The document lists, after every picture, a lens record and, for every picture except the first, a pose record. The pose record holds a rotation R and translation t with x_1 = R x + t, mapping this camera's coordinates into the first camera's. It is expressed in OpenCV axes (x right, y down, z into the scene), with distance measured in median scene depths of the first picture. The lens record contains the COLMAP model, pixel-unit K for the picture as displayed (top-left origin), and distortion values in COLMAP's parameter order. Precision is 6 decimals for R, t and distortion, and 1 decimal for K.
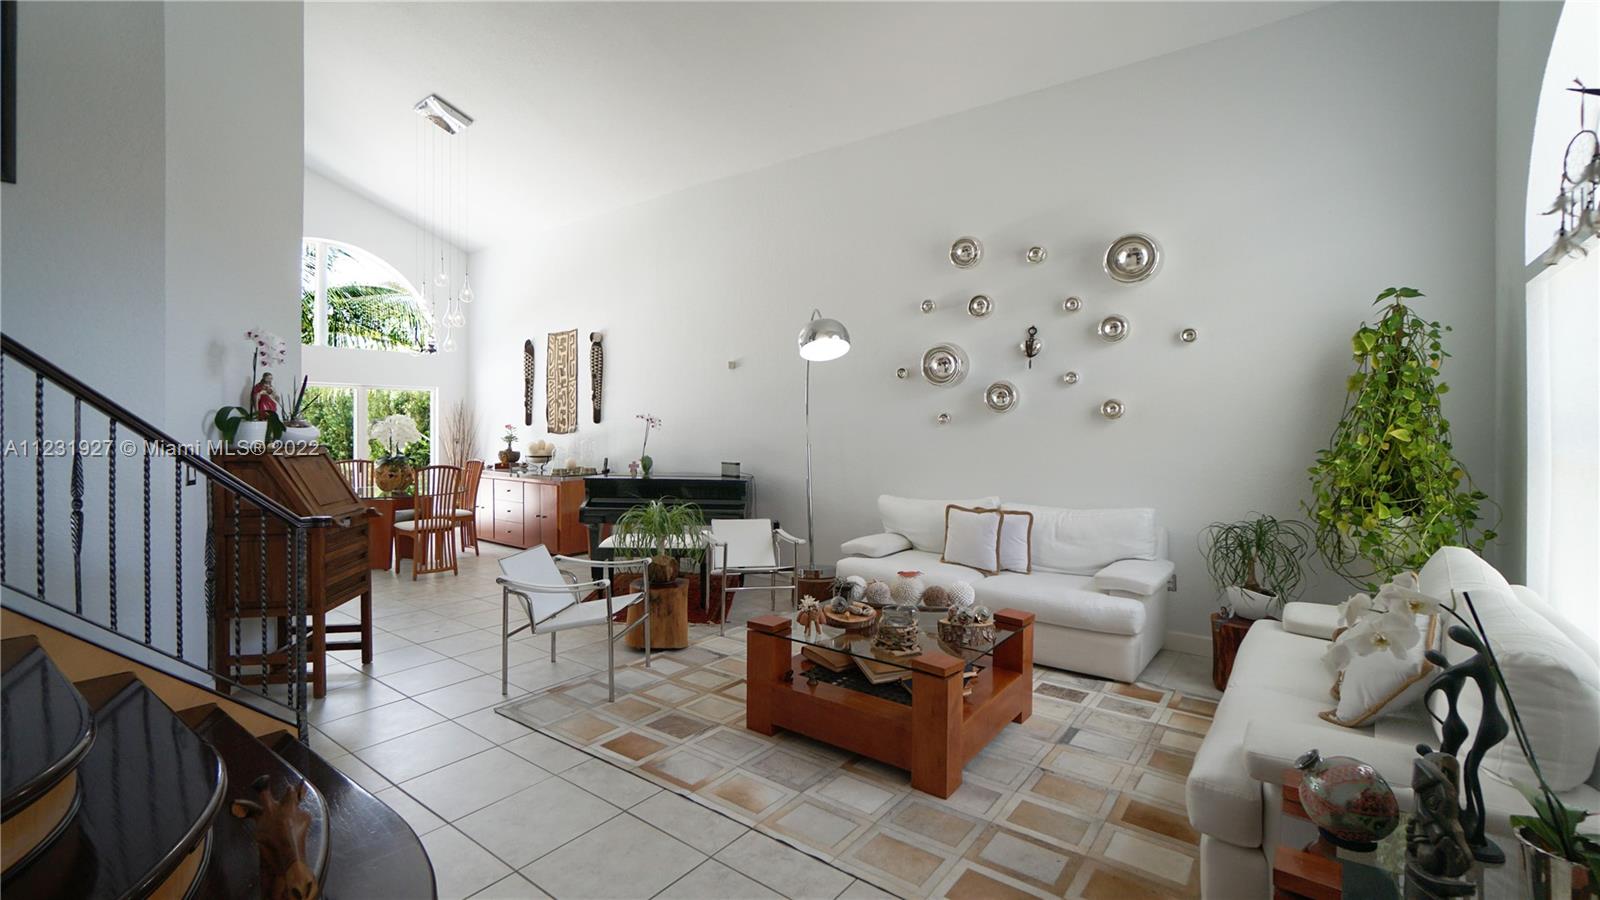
lens RADIAL K [[697.3, 0, 797.1], [0, 697.3, 438.8], [0, 0, 1]] dist [-0.002986, 0.001495]
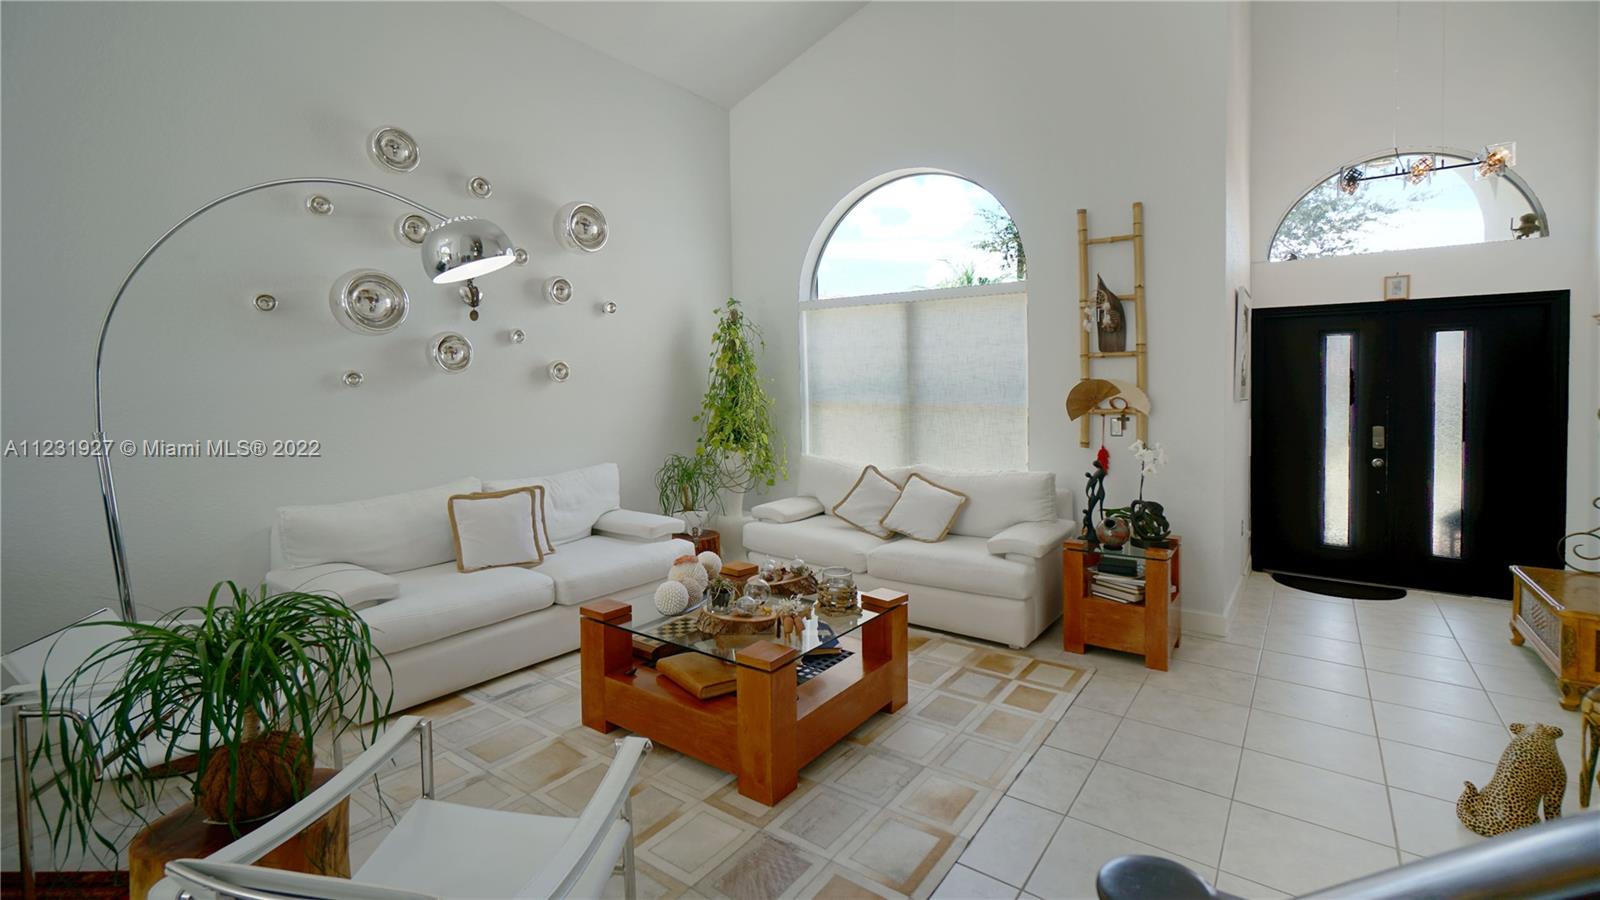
lens RADIAL K [[697.3, 0, 777.9], [0, 697.3, 397.9], [0, 0, 1]] dist [-0.002986, 0.001495]
pose [[0.001578, -0.017328, 0.999849, -0.785631], [0.023136, 0.999583, 0.017287, -0.020349], [-0.999731, 0.023105, 0.001978, 0.984176]]
